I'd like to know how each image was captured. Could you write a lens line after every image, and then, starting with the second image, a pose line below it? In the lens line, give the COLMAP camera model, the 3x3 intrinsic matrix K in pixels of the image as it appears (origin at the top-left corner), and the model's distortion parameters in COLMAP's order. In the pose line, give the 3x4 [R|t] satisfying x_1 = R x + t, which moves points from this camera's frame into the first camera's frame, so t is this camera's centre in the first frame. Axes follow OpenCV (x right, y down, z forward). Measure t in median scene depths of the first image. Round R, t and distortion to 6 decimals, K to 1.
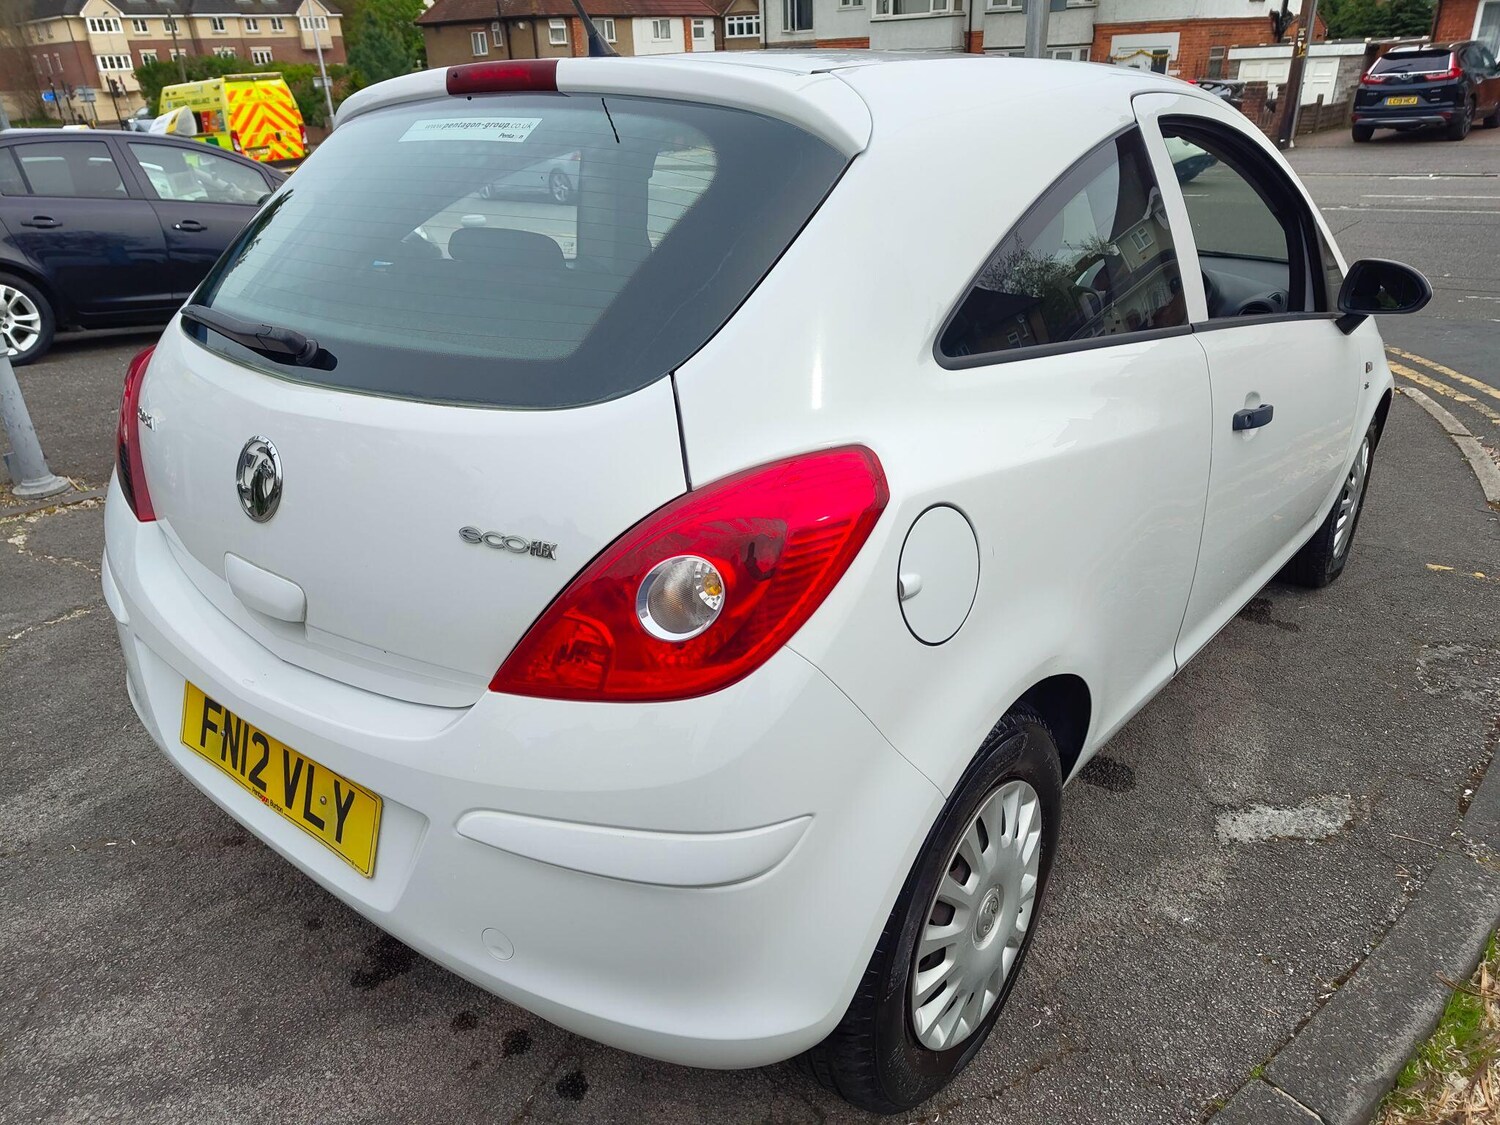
lens RADIAL K [[1032.1, 0, 742.1], [0, 1032.1, 564.2], [0, 0, 1]] dist [0.017446, -0.005791]
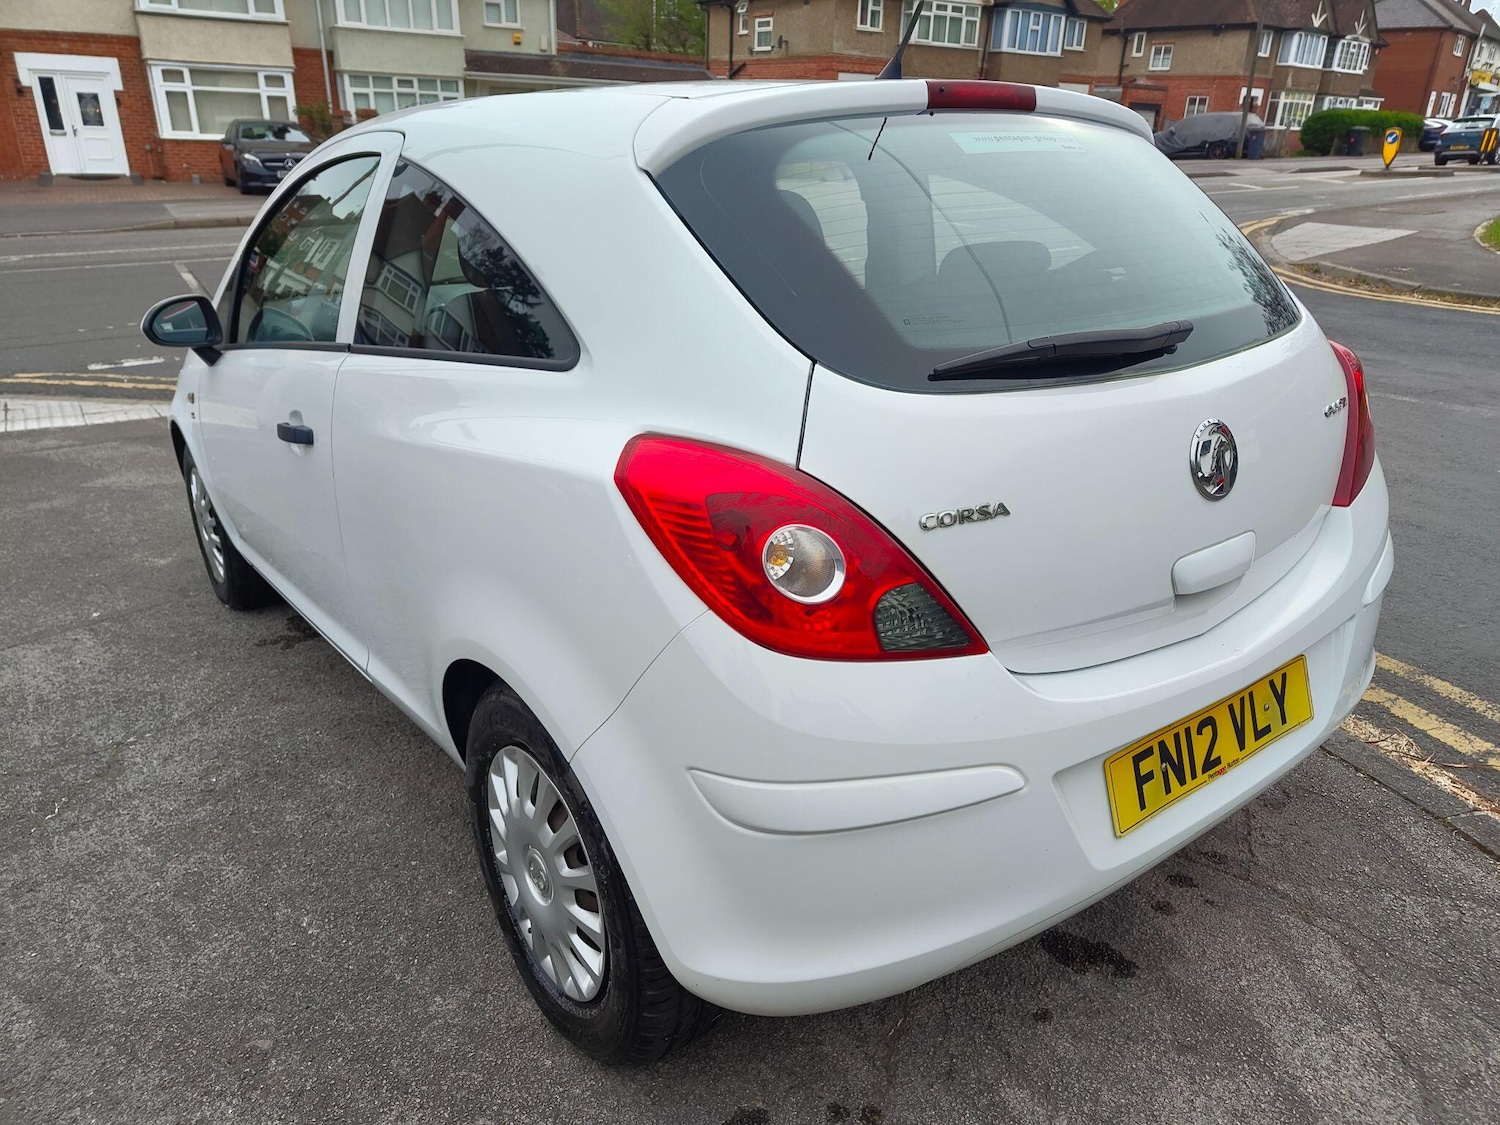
lens RADIAL K [[1032.1, 0, 771.0], [0, 1032.1, 563.1], [0, 0, 1]] dist [0.017446, -0.005791]
pose [[0.239346, -0.339213, 0.909752, -1.308041], [0.390003, 0.891662, 0.229862, -0.339093], [-0.889163, 0.299789, 0.345710, 0.888788]]
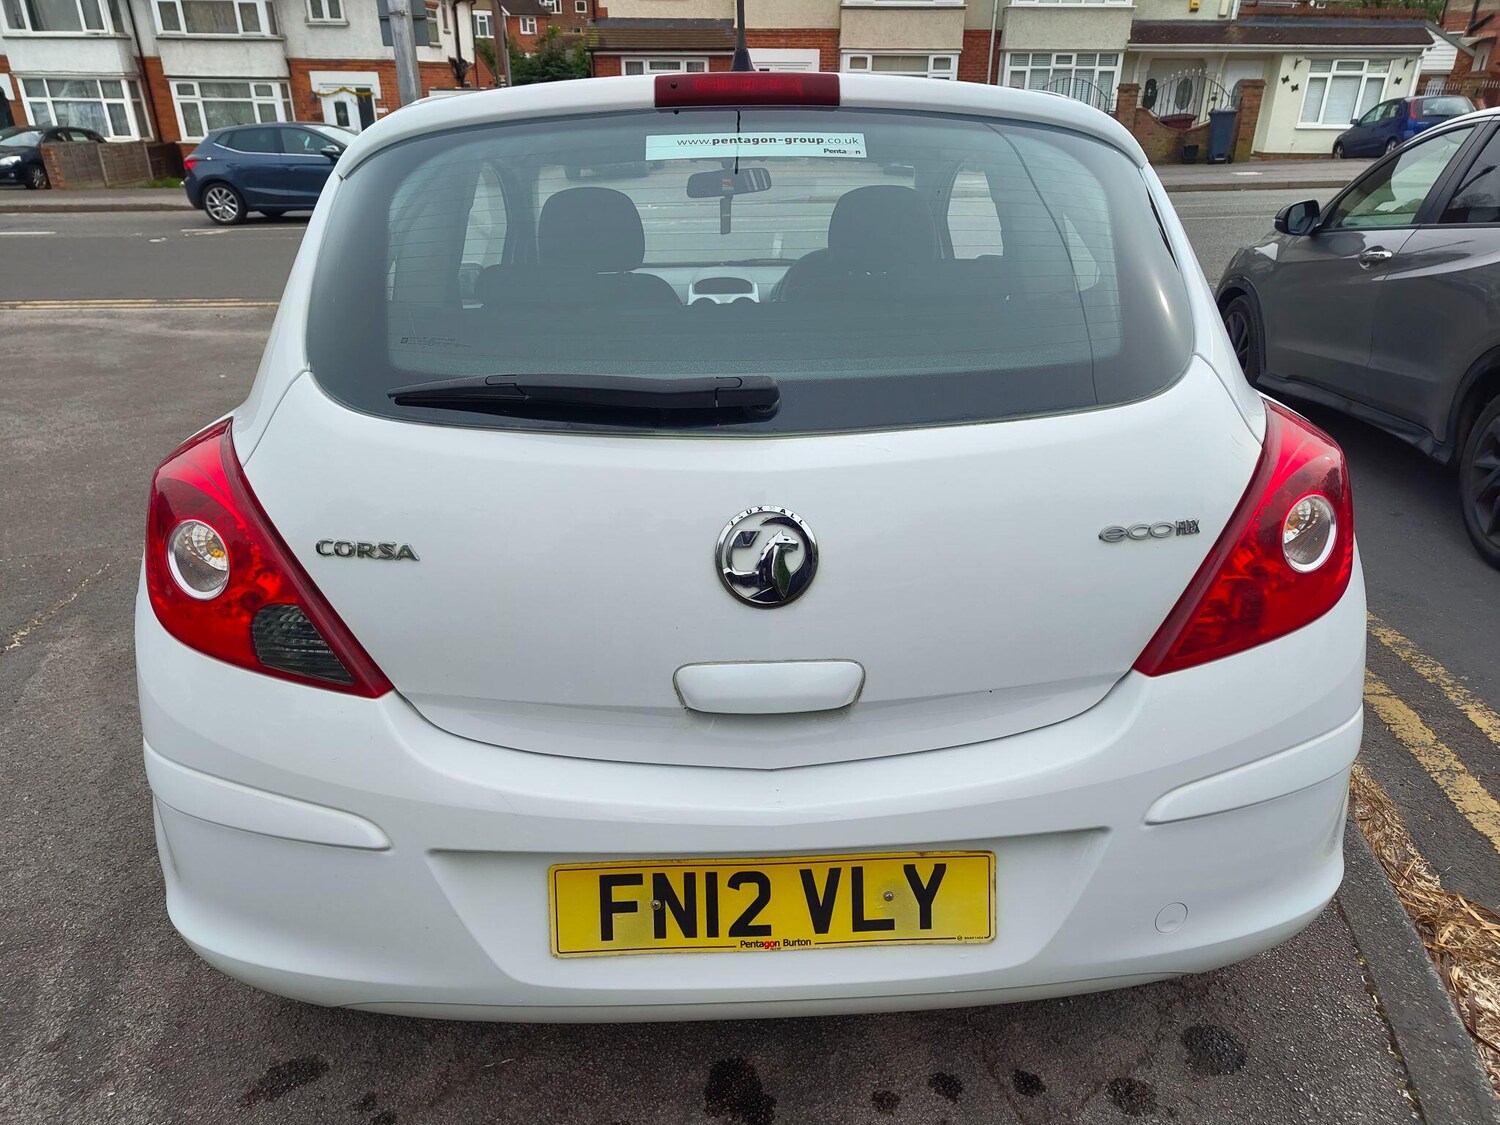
lens RADIAL K [[1032.1, 0, 754.2], [0, 1032.1, 567.2], [0, 0, 1]] dist [0.017446, -0.005791]
pose [[0.753530, -0.240787, 0.611731, -0.818152], [0.257590, 0.964247, 0.062244, -0.107134], [-0.604847, 0.110673, 0.788614, 0.293572]]
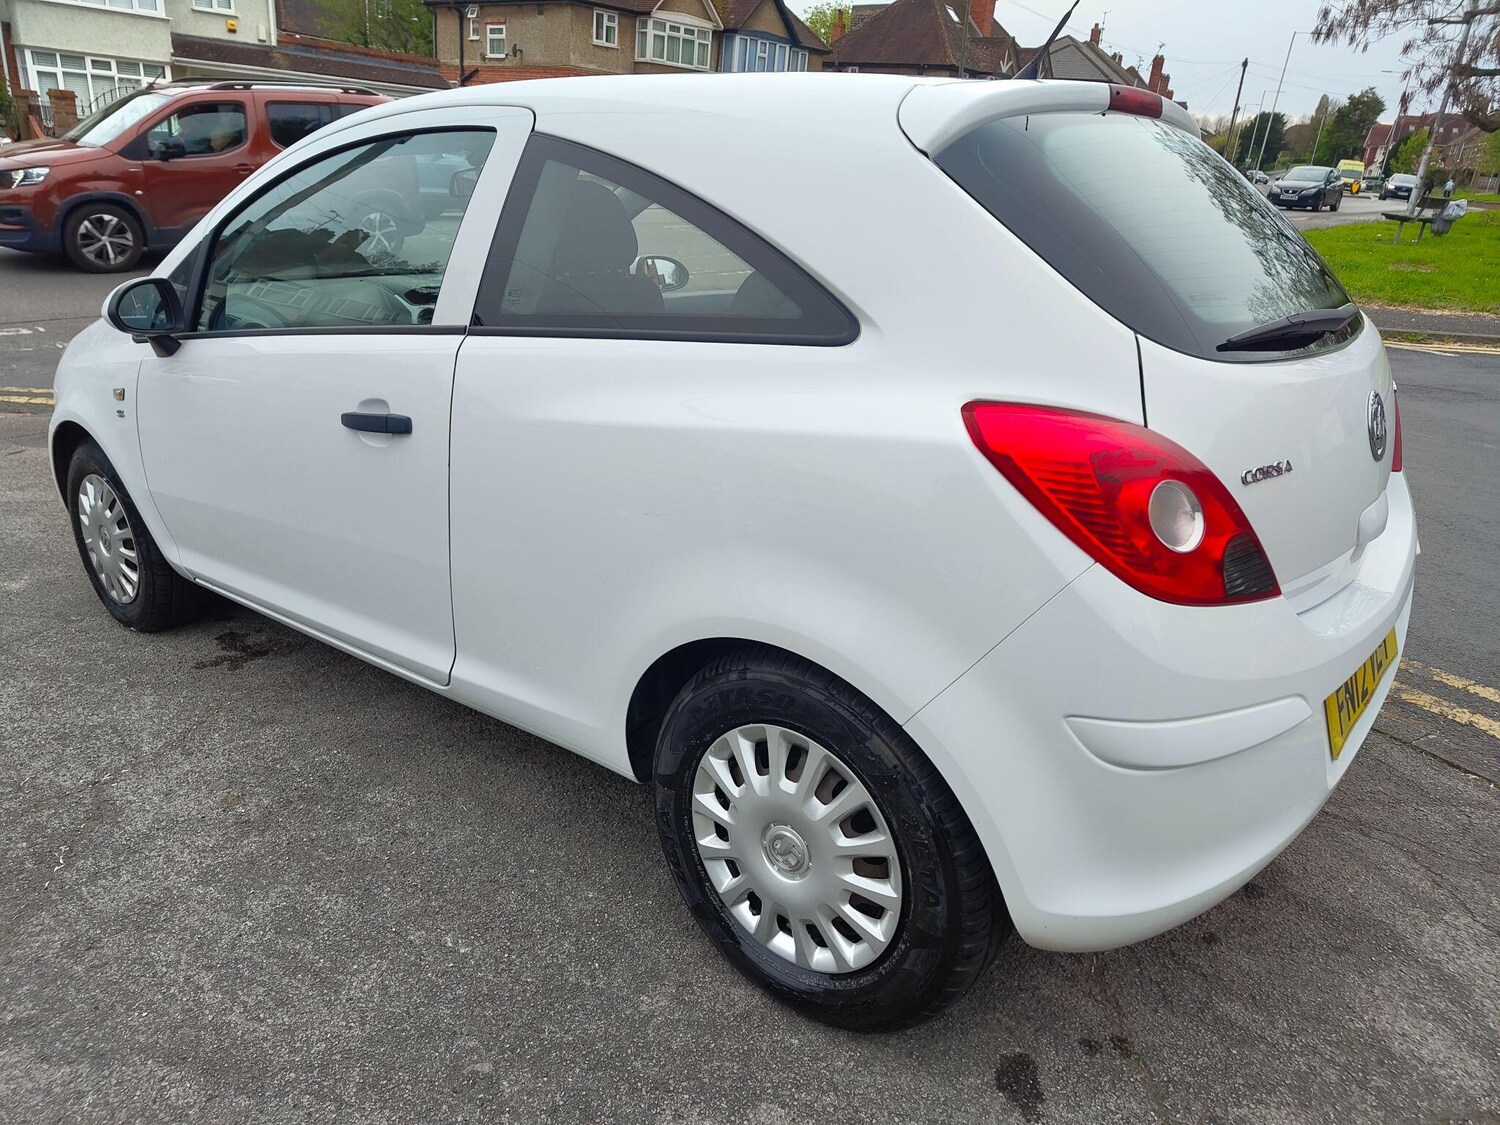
lens RADIAL K [[1032.1, 0, 741.1], [0, 1032.1, 553.5], [0, 0, 1]] dist [0.017446, -0.005791]
pose [[0.017842, -0.325013, 0.945541, -1.398858], [0.366087, 0.882144, 0.296313, -0.486345], [-0.930409, 0.340864, 0.134722, 1.315529]]
